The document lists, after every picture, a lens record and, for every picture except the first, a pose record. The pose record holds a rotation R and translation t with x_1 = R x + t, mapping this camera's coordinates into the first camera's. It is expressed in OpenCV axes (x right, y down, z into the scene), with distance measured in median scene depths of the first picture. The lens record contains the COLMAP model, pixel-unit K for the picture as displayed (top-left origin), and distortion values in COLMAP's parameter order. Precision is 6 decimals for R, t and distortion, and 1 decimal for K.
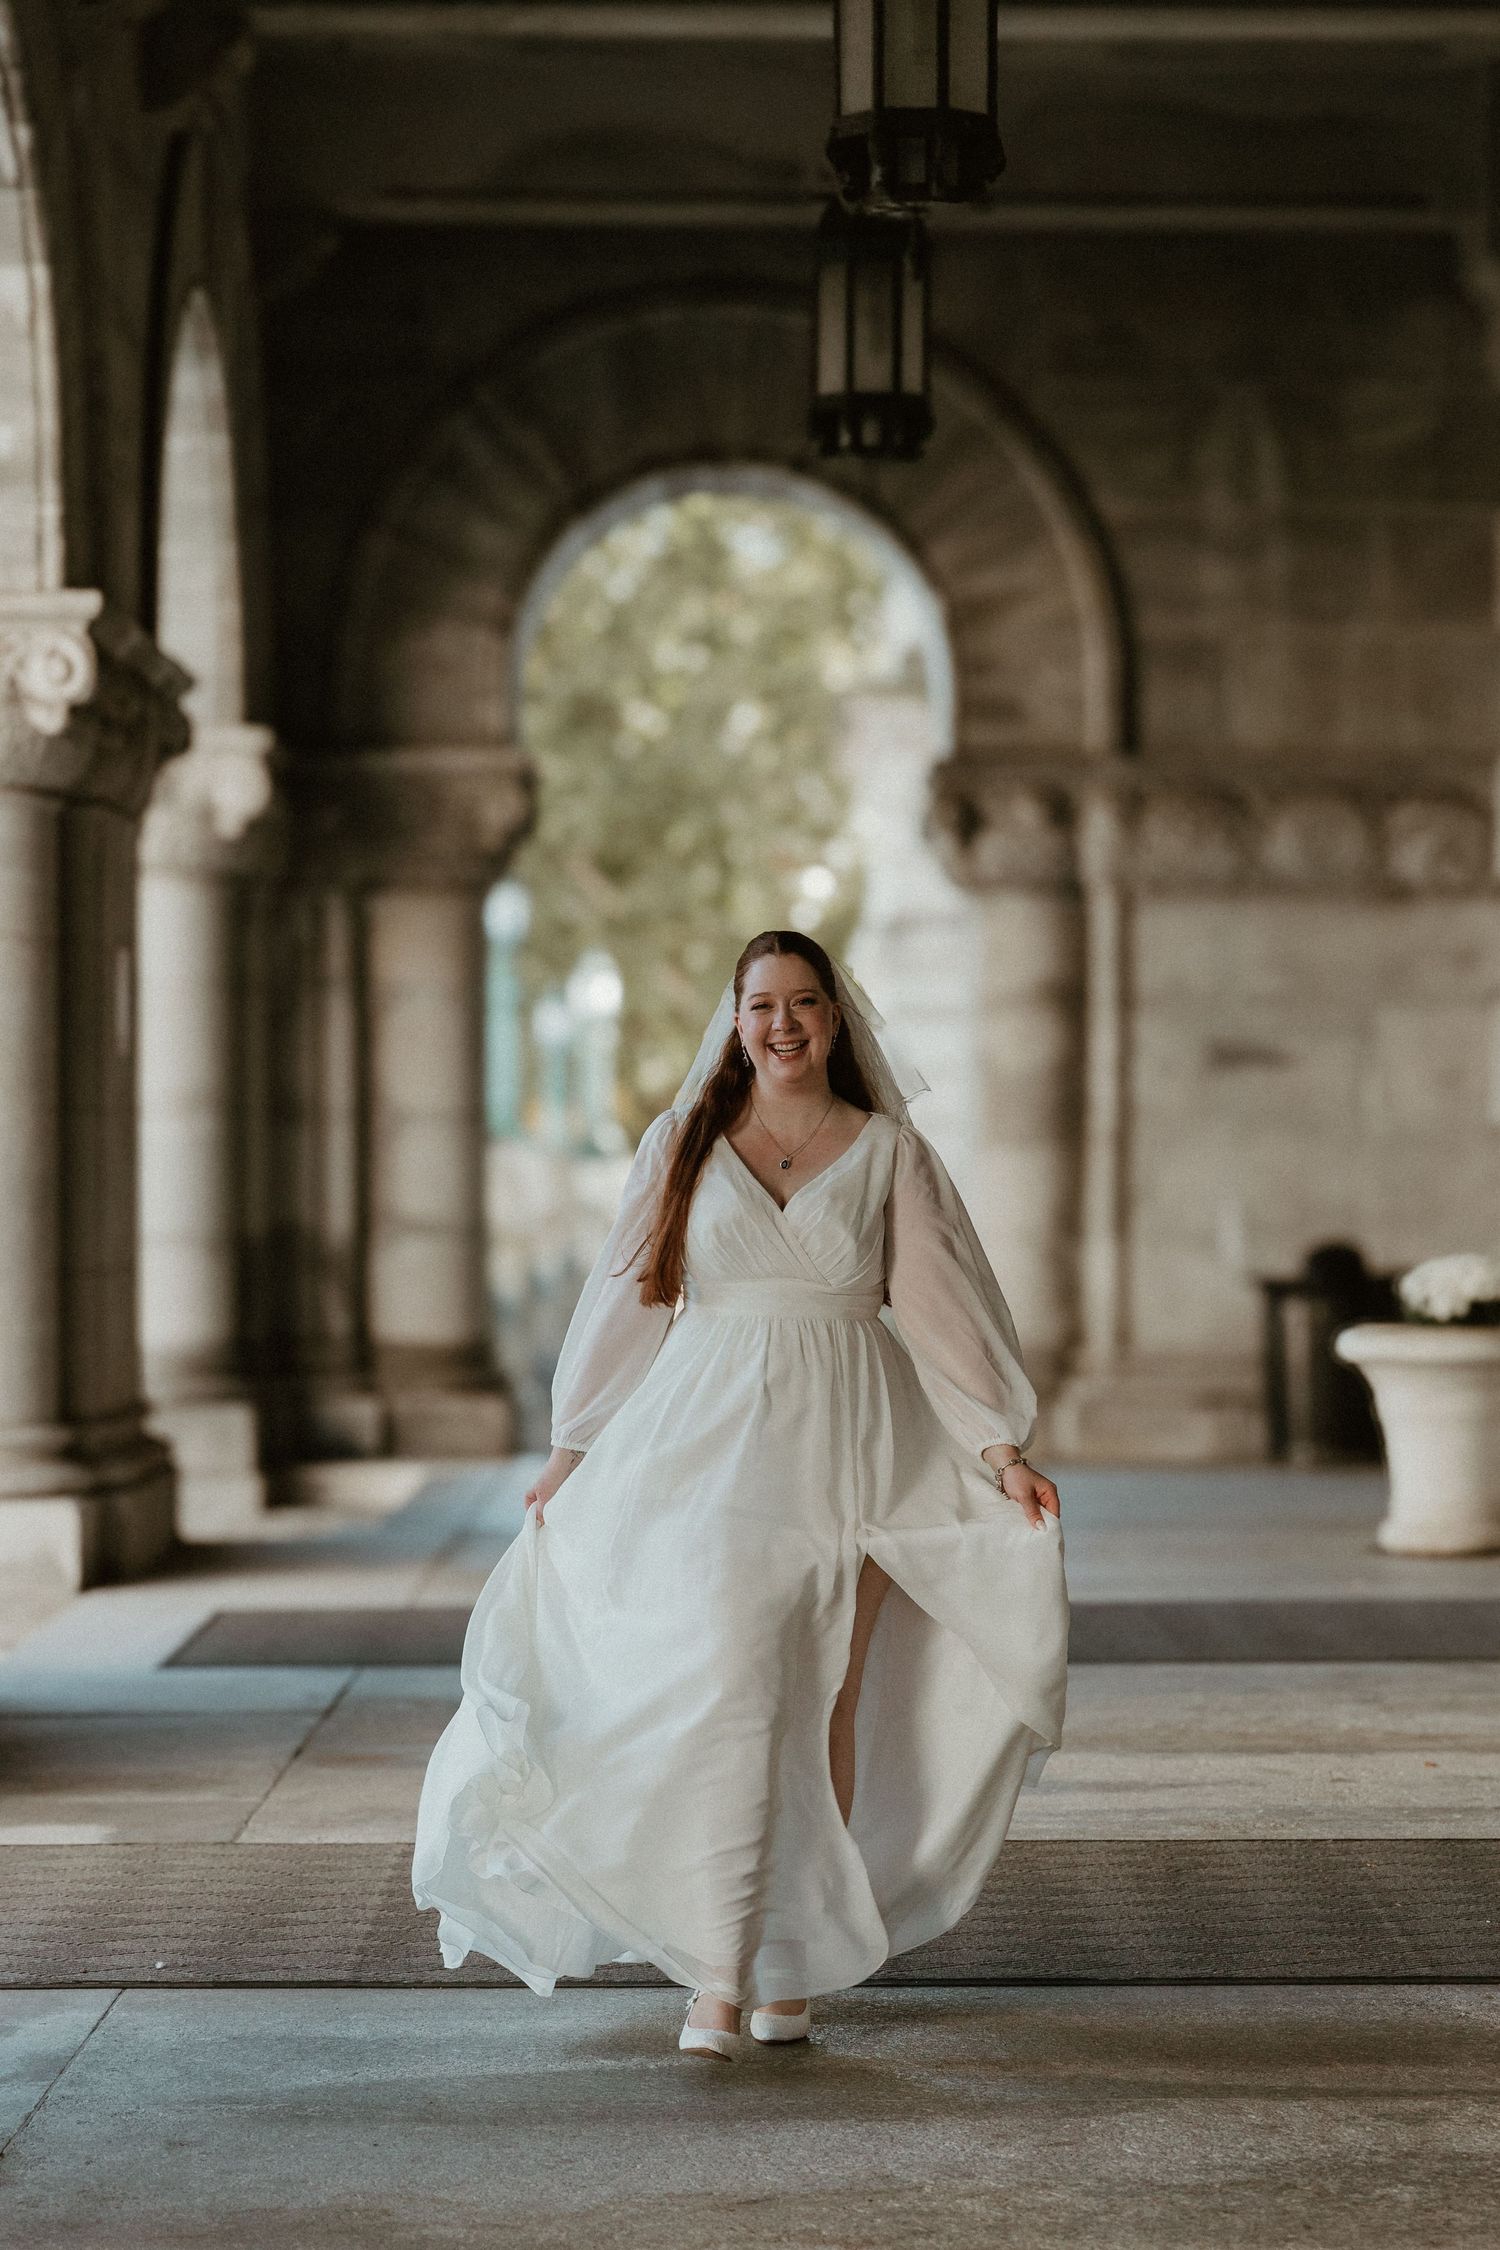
lens RADIAL K [[5291.0, 0, 779.3], [0, 5291.0, 1448.6], [0, 0, 1]] dist [-0.038204, 0.000000]
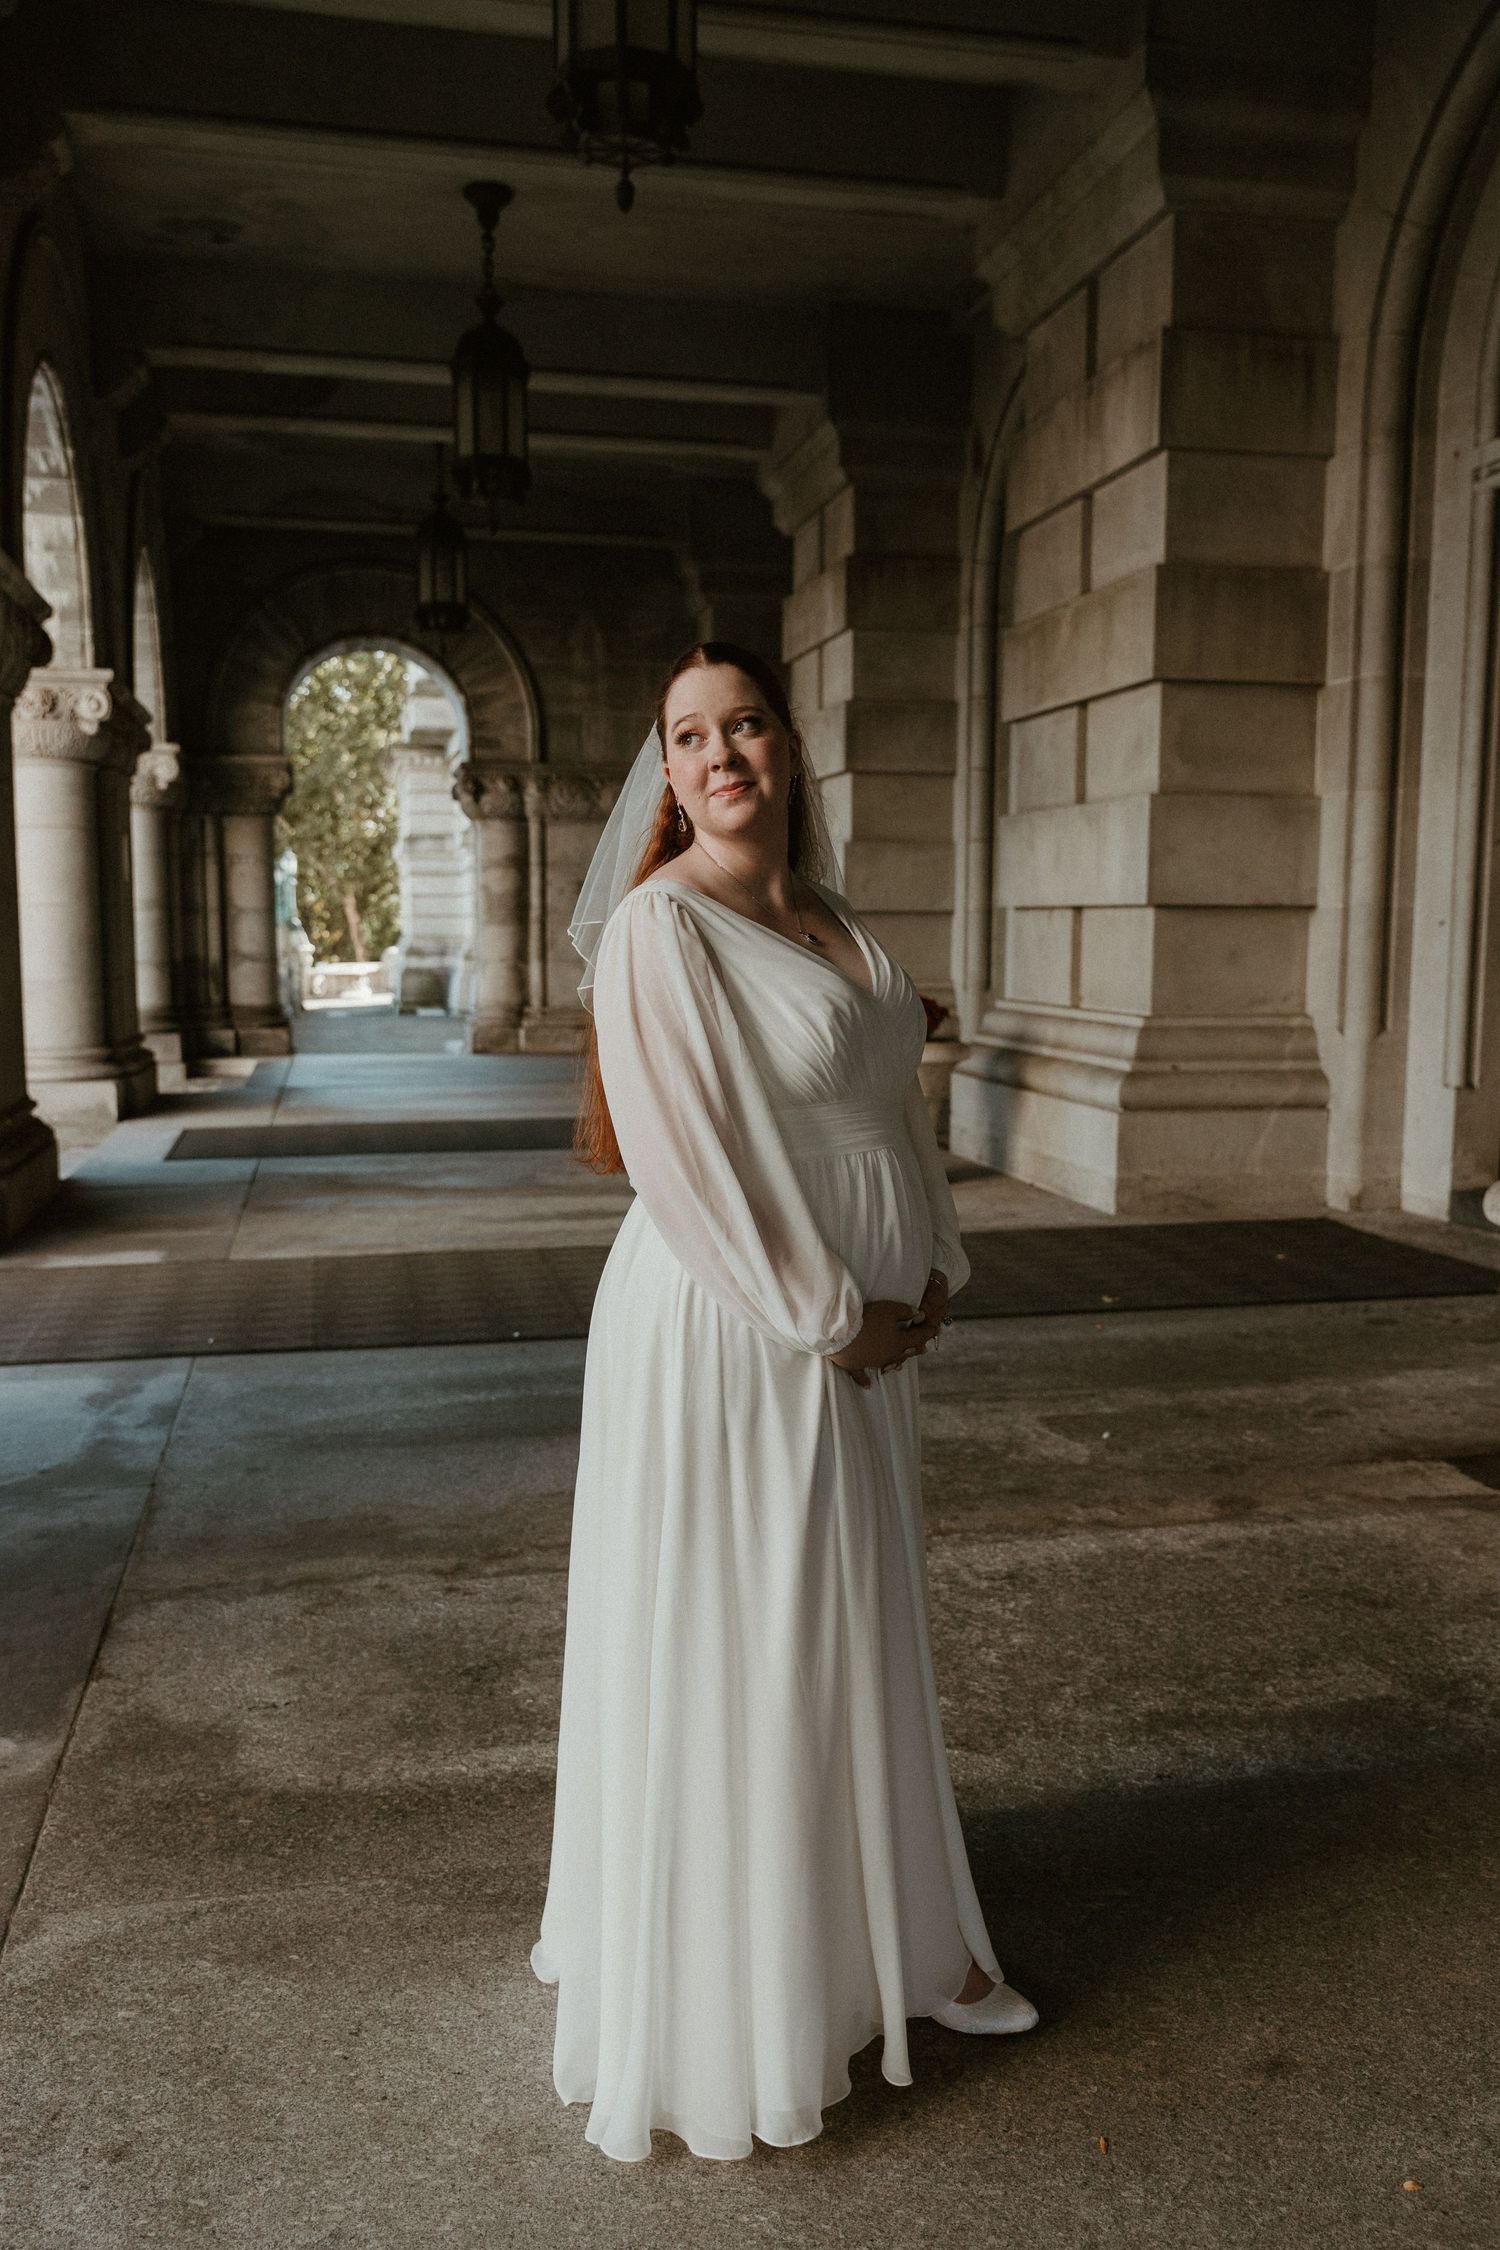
lens RADIAL K [[1864.3, 0, 735.3], [0, 1864.3, 1165.8], [0, 0, 1]] dist [-0.011257, 0.012310]
pose [[0.978049, -0.024856, 0.206888, -0.030428], [0.010179, 0.997374, 0.071705, -0.006266], [-0.208127, -0.068025, 0.975733, 0.130050]]
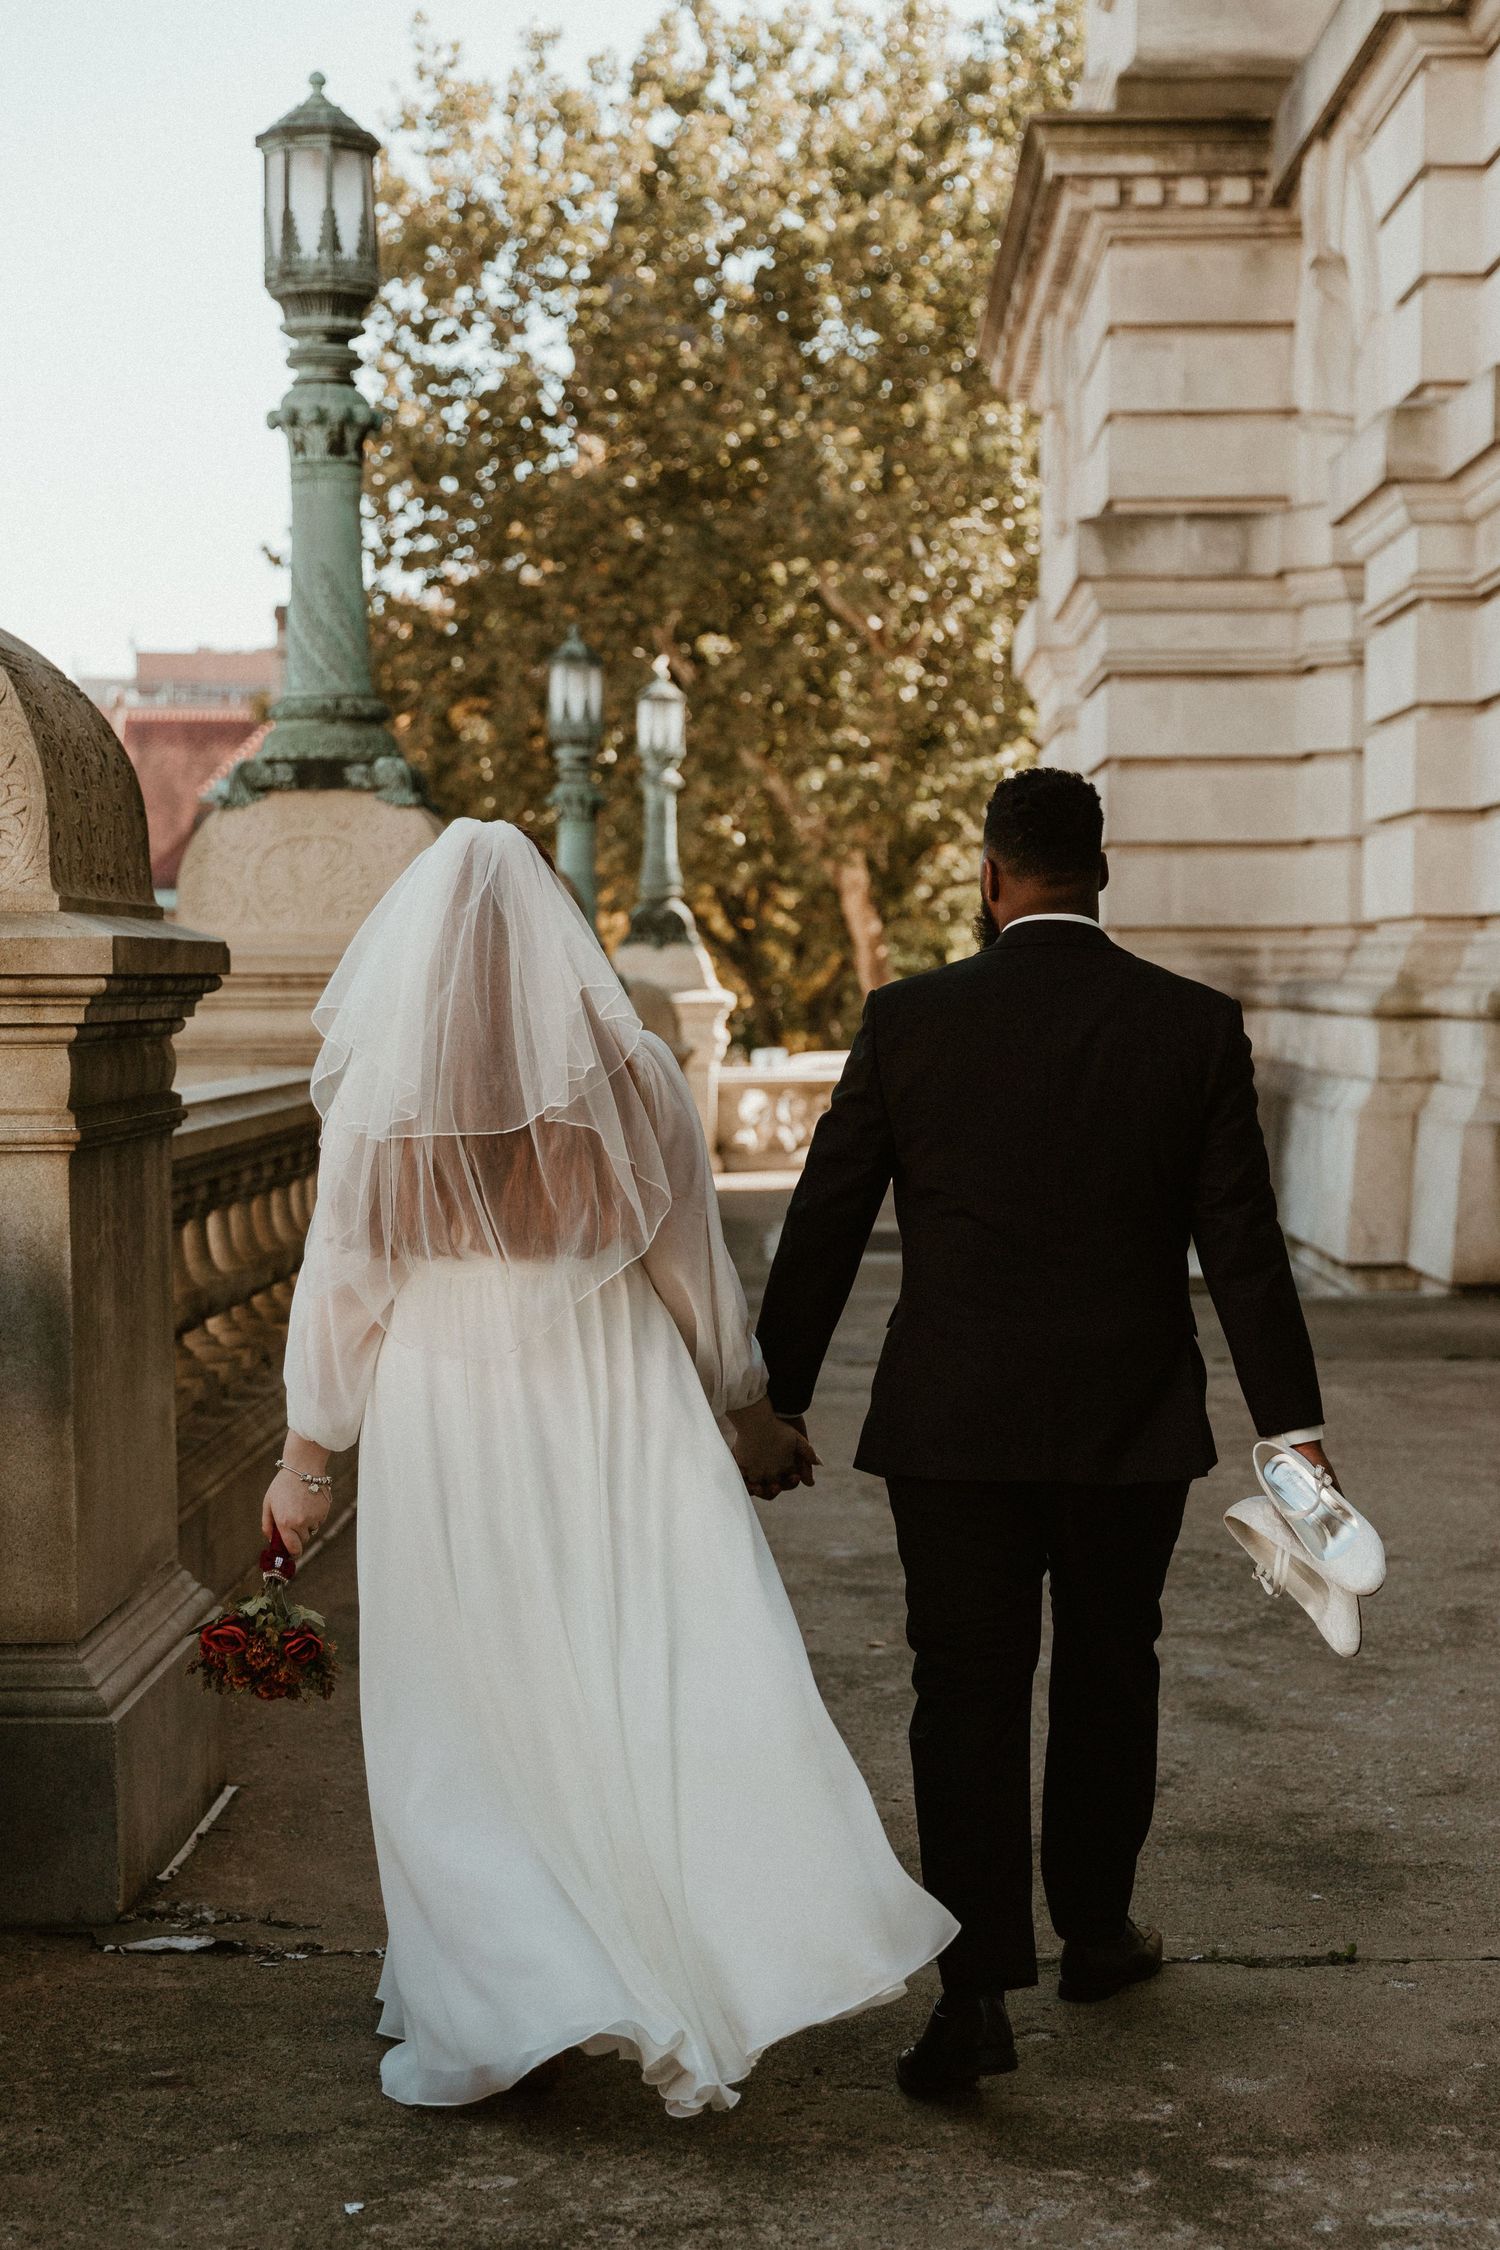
lens RADIAL K [[3227.6, 0, 750.5], [0, 3227.6, 1126.0], [0, 0, 1]] dist [0.013743, 0.000000]
pose [[0.999679, -0.007679, -0.024139, -0.023923], [0.007273, 0.999832, -0.016843, -0.042123], [0.024264, 0.016662, 0.999567, 1.166452]]
